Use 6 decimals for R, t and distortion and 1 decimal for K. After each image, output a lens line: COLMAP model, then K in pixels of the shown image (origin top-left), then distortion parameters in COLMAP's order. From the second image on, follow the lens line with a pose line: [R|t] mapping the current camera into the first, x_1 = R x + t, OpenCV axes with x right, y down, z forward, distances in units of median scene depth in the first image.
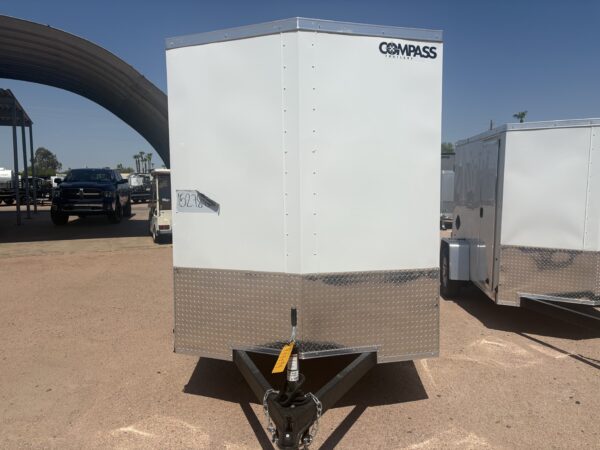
lens RADIAL K [[456.3, 0, 305.0], [0, 456.3, 221.8], [0, 0, 1]] dist [0.045708, -0.022827]
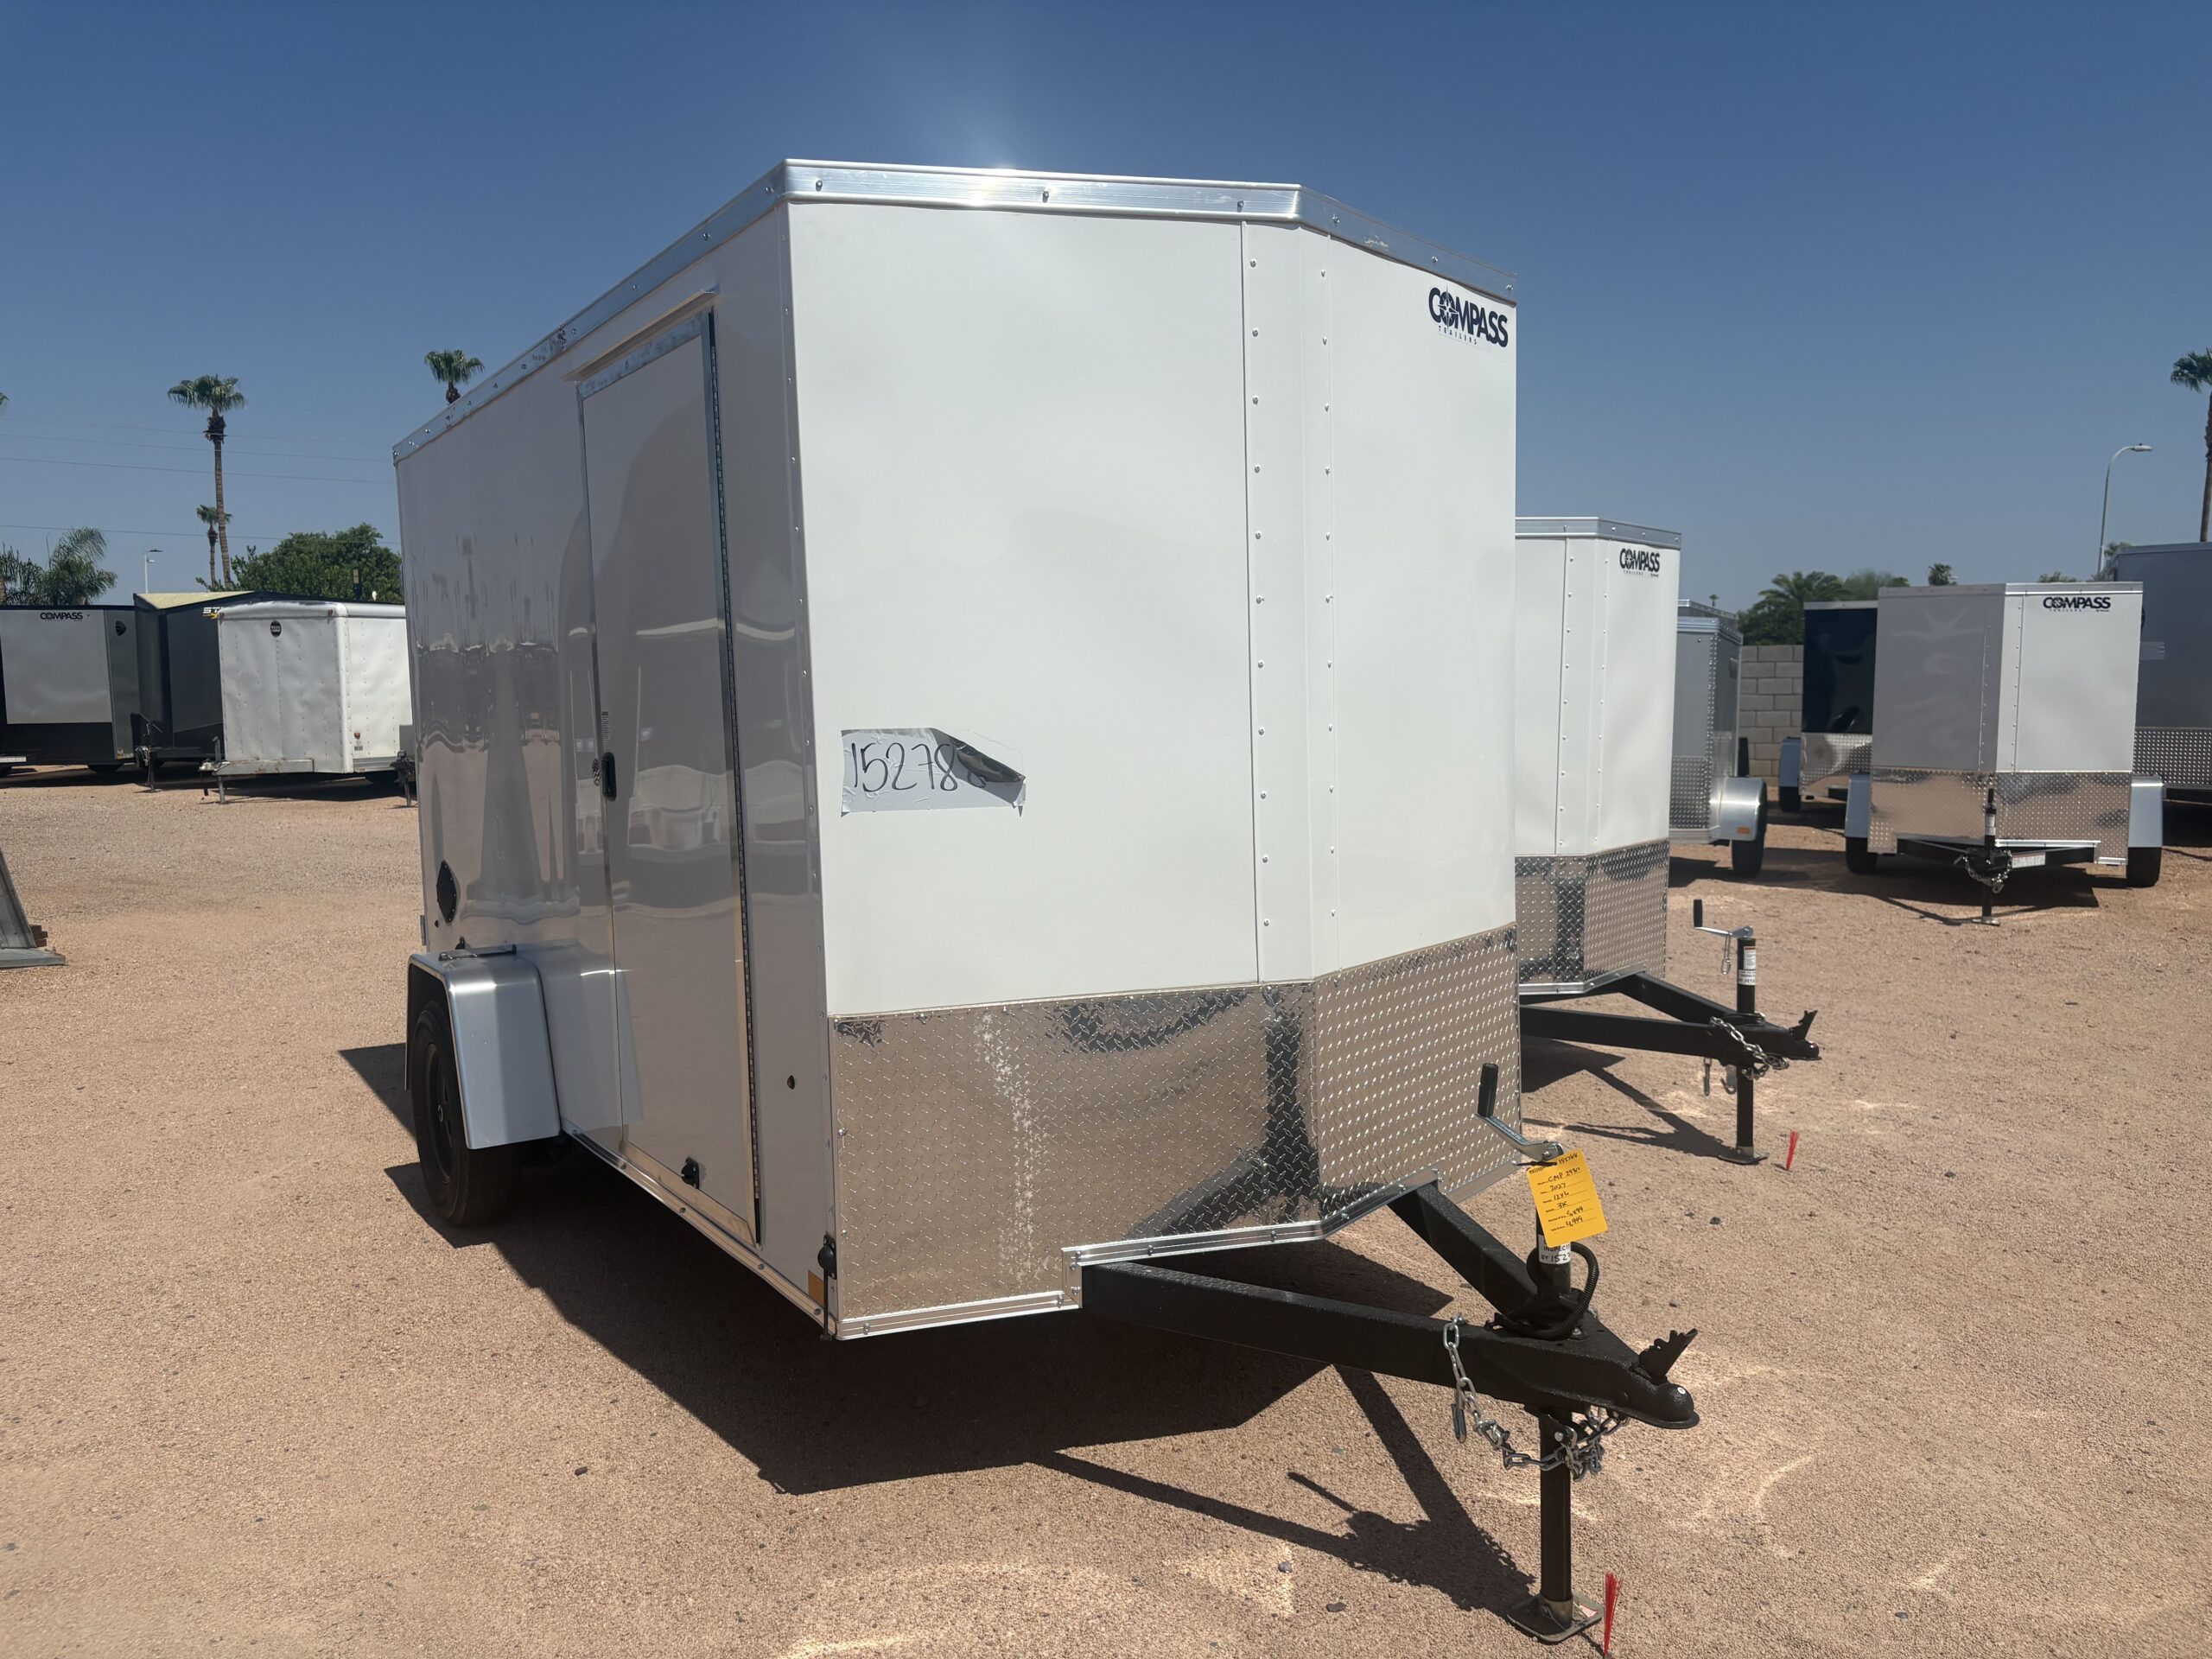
lens RADIAL K [[1682.2, 0, 1109.4], [0, 1682.2, 822.7], [0, 0, 1]] dist [0.045708, -0.022827]
pose [[0.802581, -0.062301, 0.593282, -0.763865], [0.063104, 0.997818, 0.019416, -0.025124], [-0.593197, 0.021855, 0.804761, 0.115176]]
